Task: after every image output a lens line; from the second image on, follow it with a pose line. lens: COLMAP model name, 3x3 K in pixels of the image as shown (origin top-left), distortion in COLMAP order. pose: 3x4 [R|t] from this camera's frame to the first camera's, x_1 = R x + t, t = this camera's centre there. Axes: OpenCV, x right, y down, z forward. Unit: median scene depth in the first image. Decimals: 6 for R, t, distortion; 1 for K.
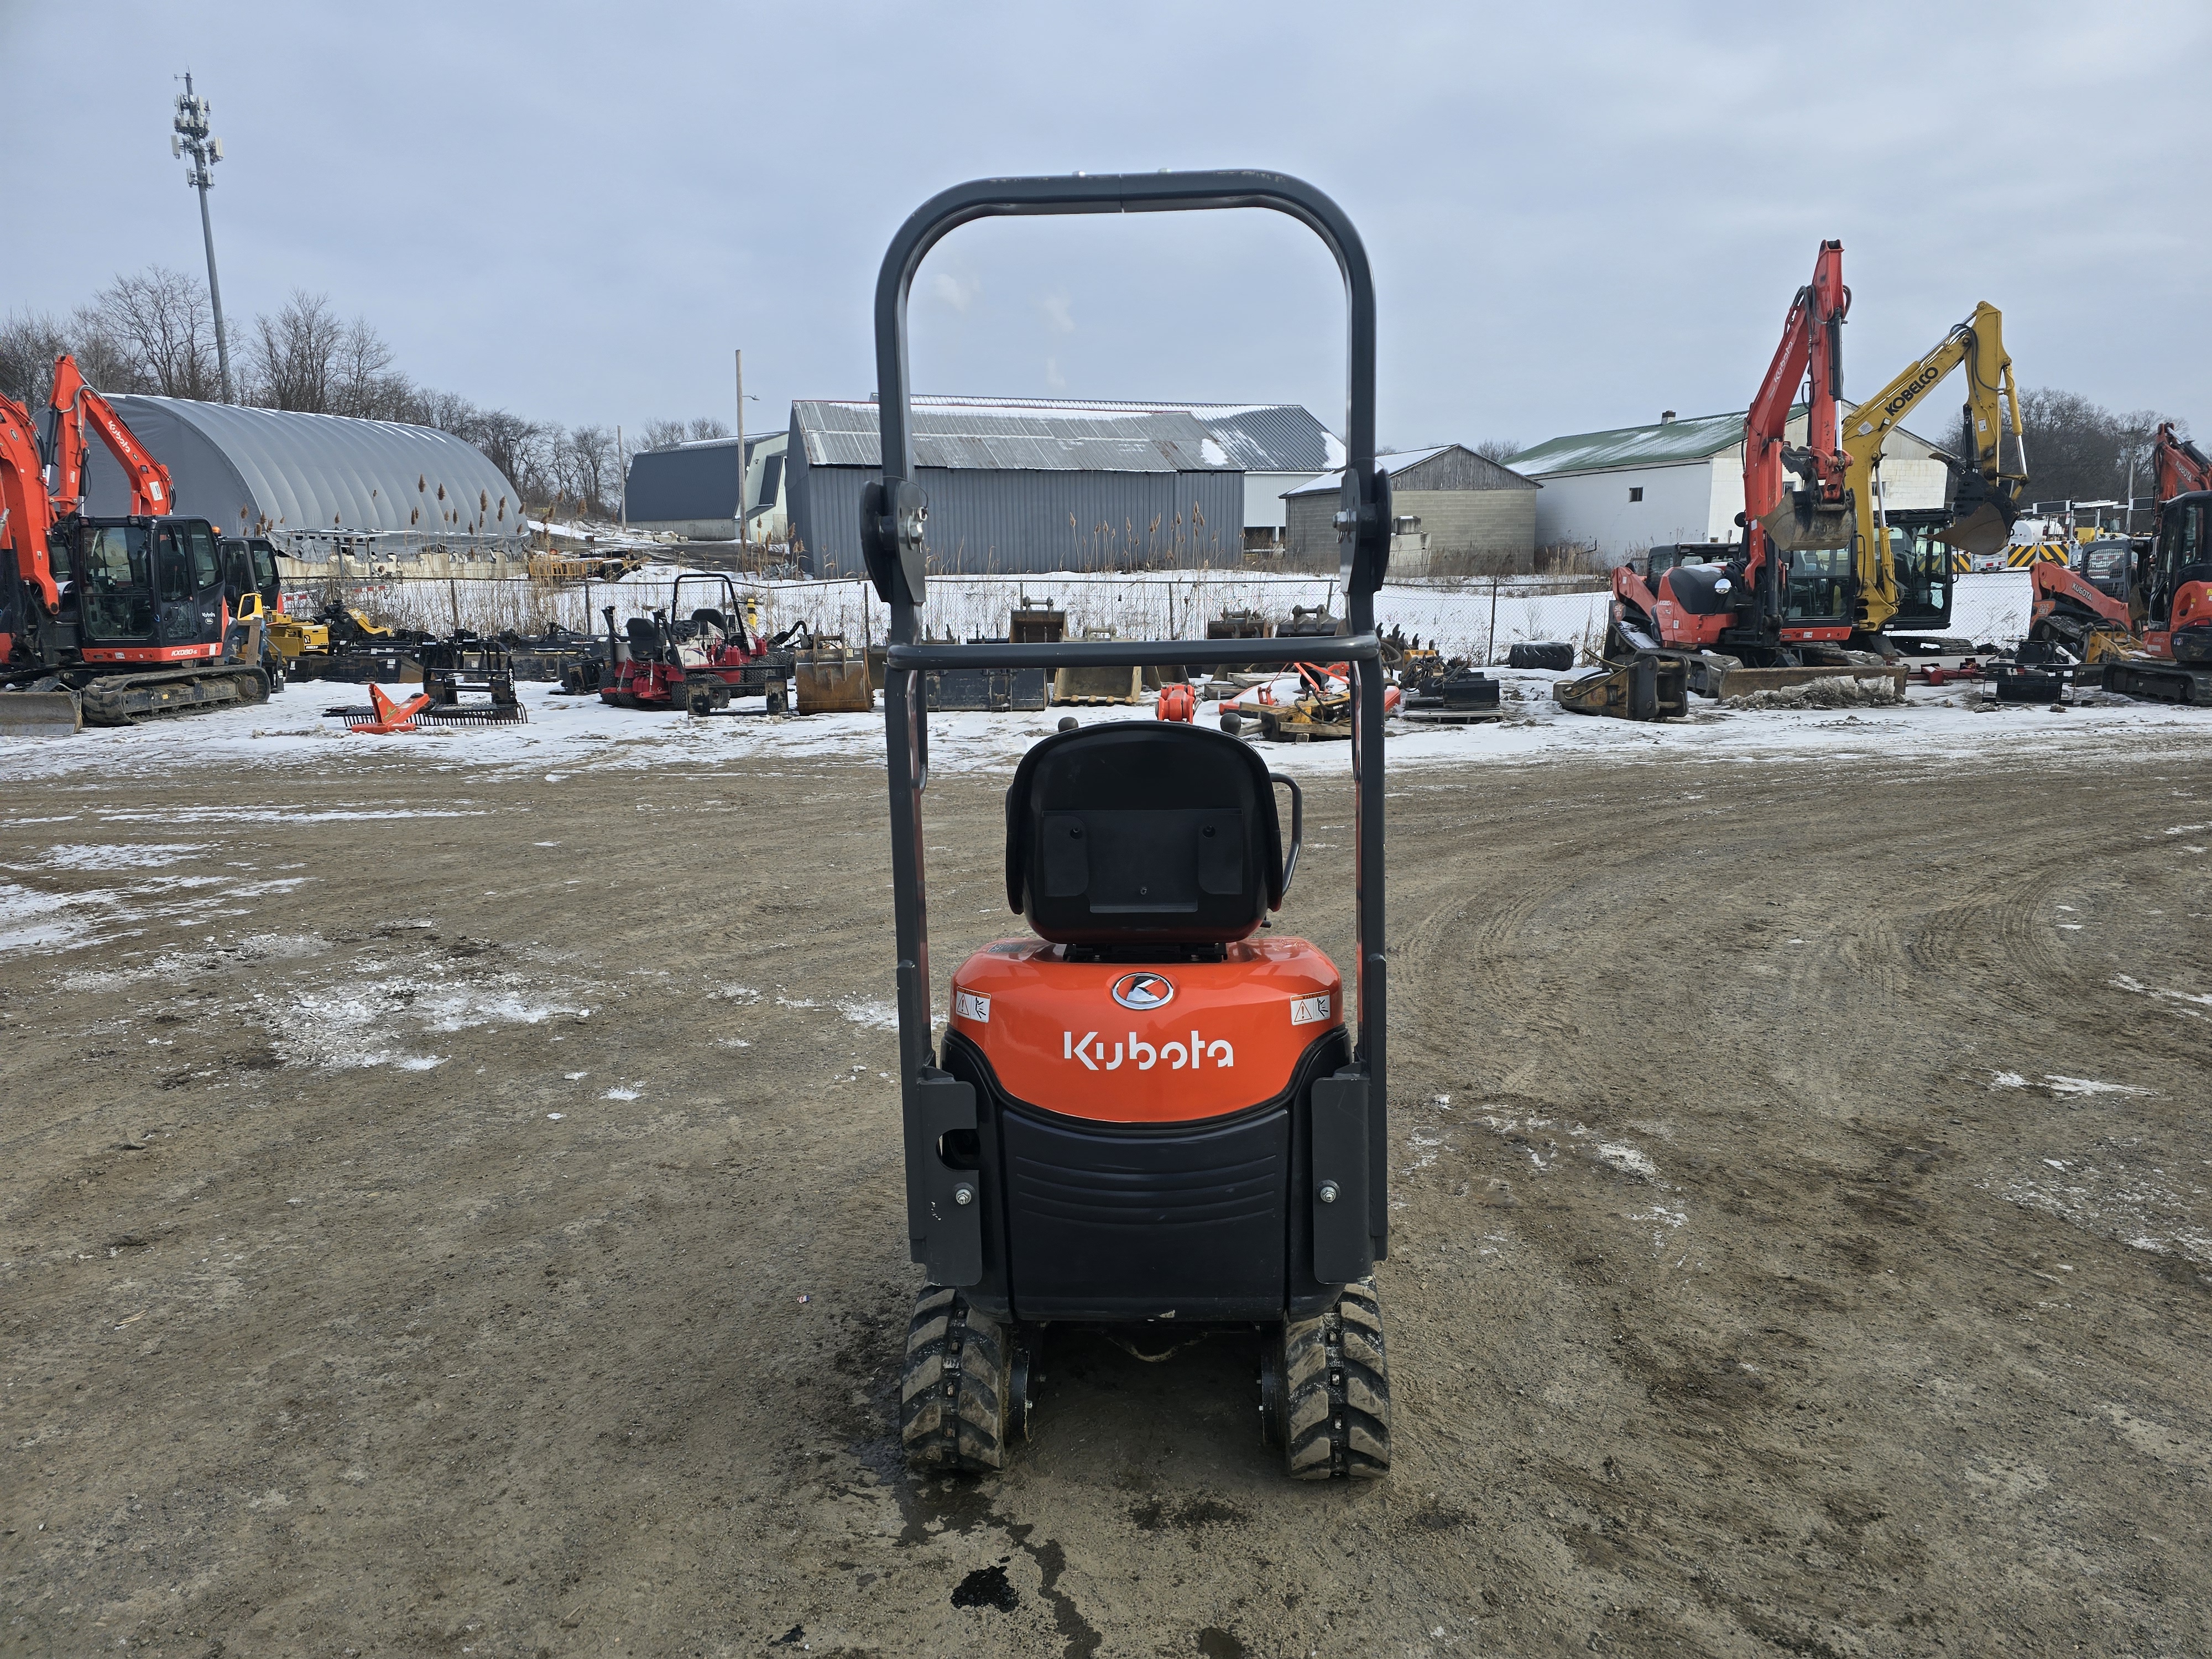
lens RADIAL K [[1469.8, 0, 1150.5], [0, 1469.8, 814.5], [0, 0, 1]] dist [0.064480, -0.054356]
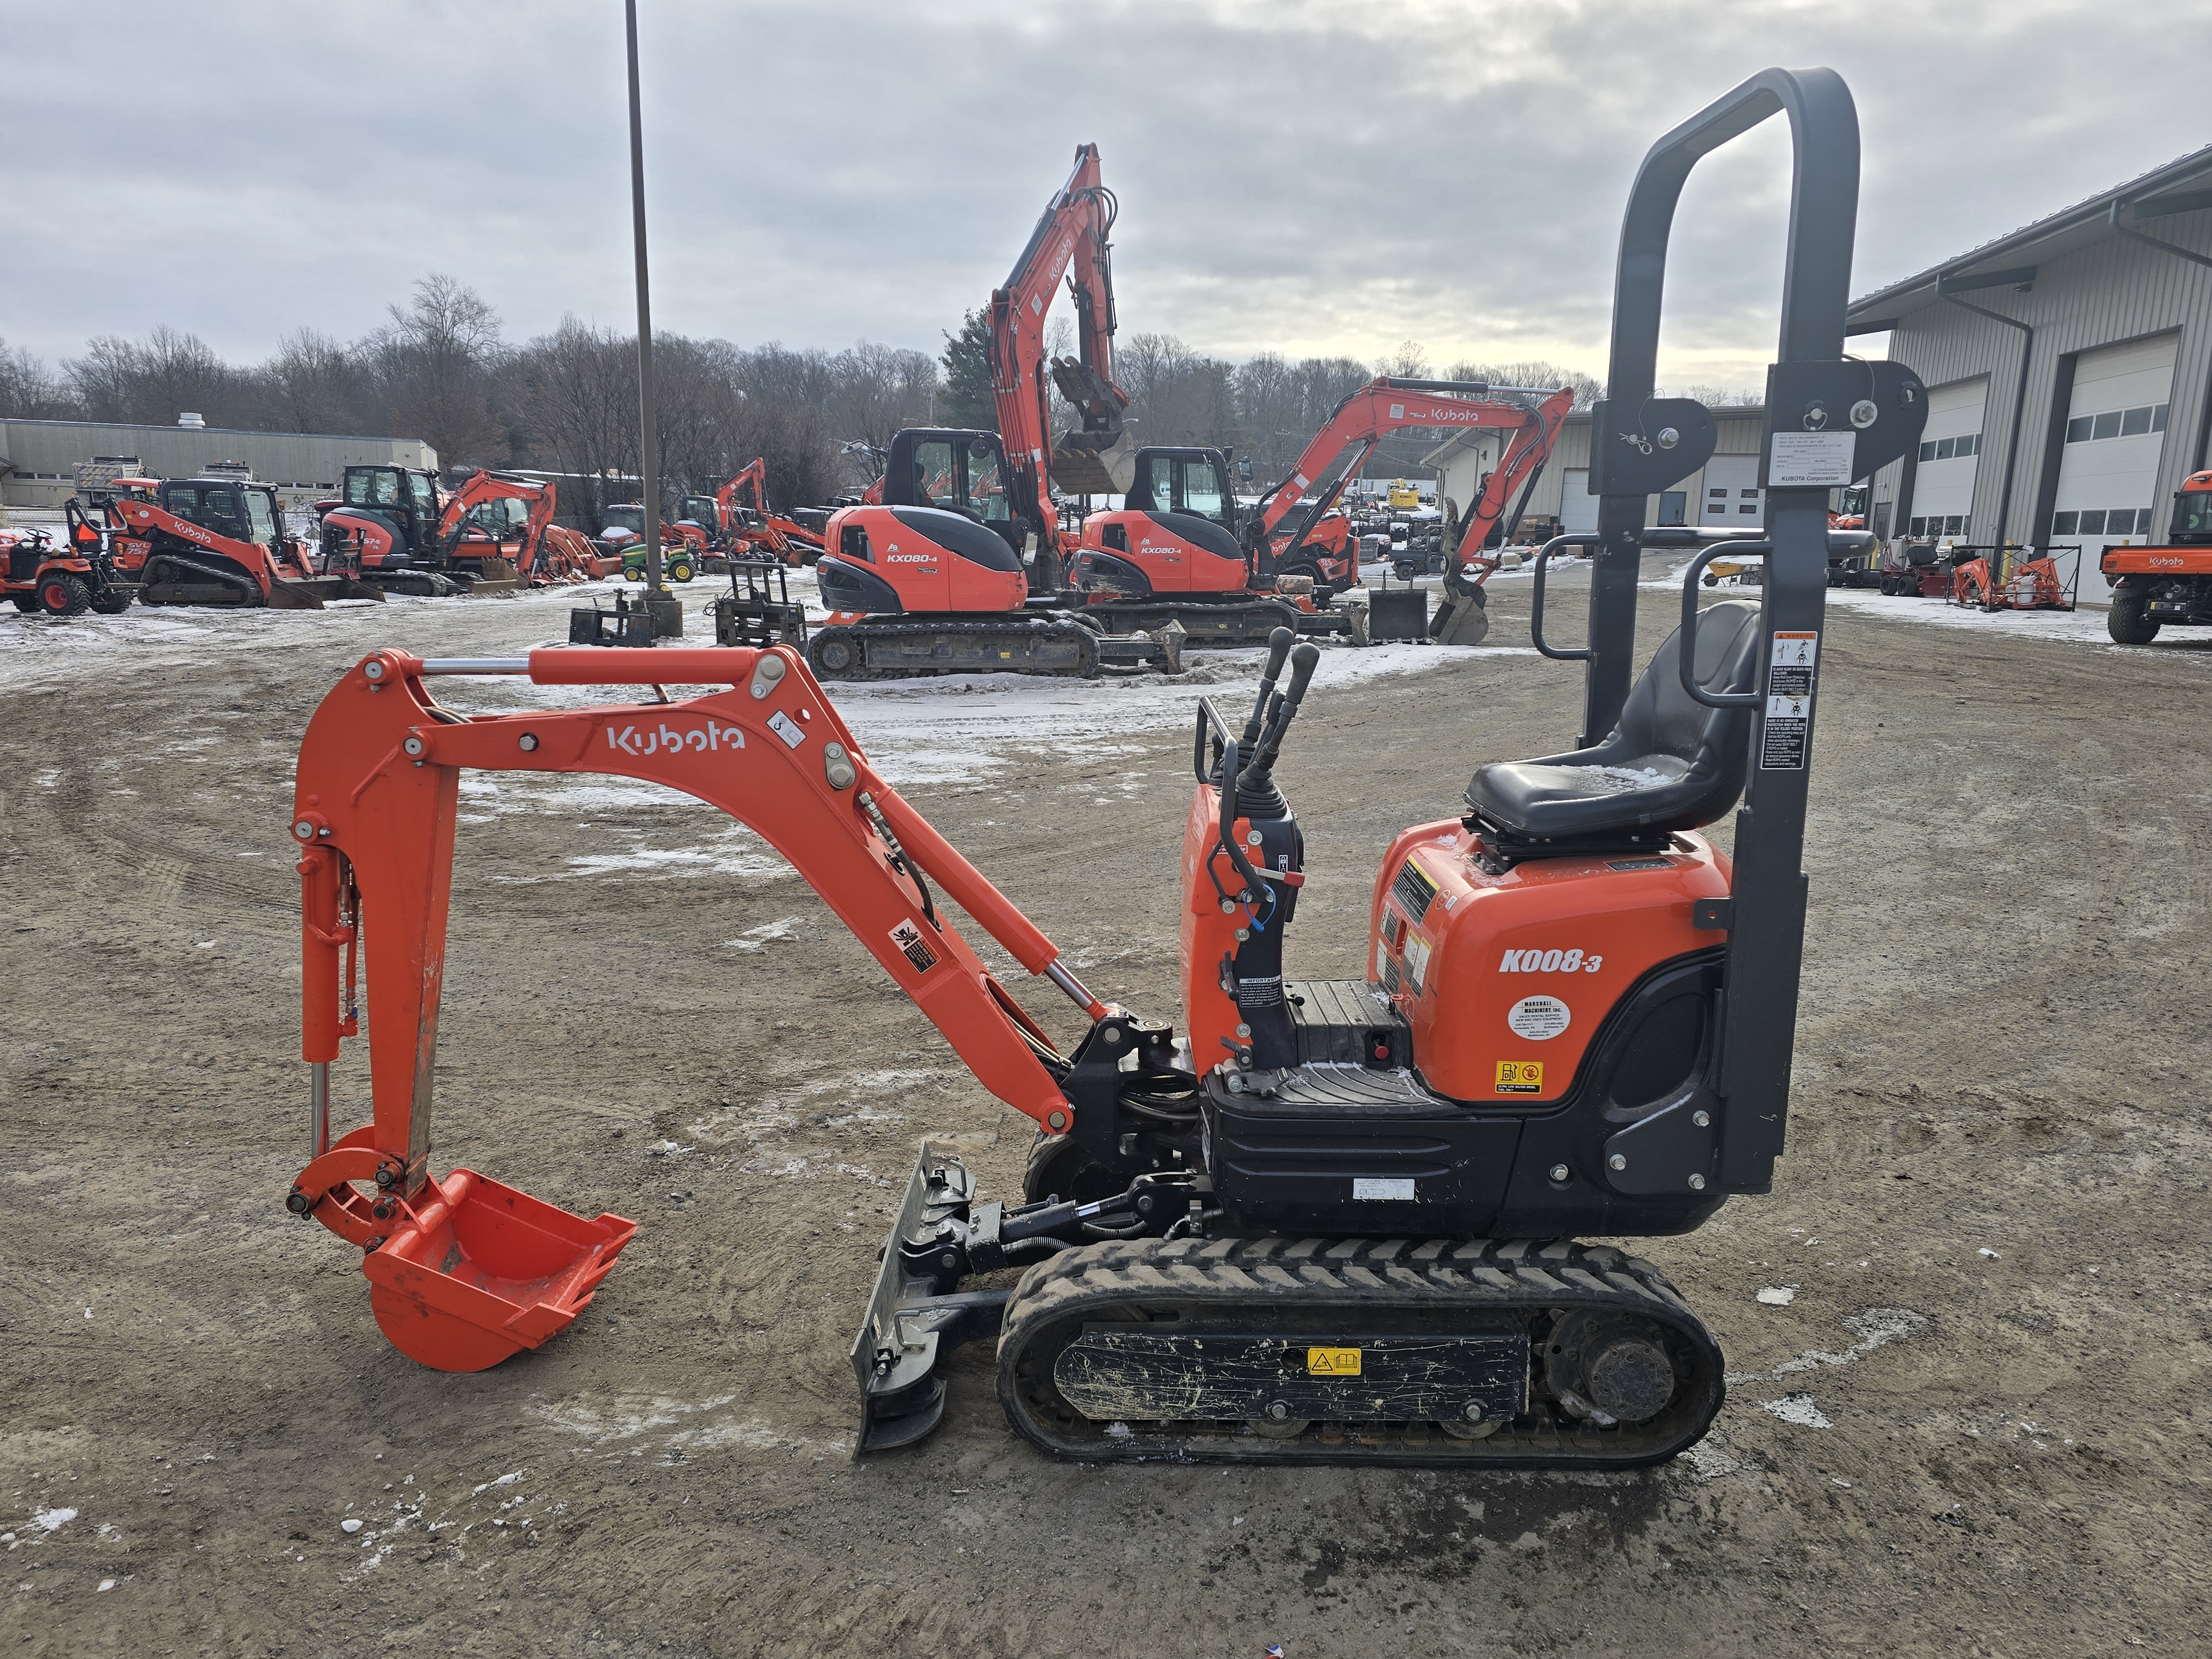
lens RADIAL K [[1469.8, 0, 1108.5], [0, 1469.8, 802.3], [0, 0, 1]] dist [0.064480, -0.054356]
pose [[-0.043629, -0.171455, 0.984225, -0.735704], [0.148253, 0.973145, 0.176097, -0.119811], [-0.987987, 0.153597, -0.017038, 0.981965]]
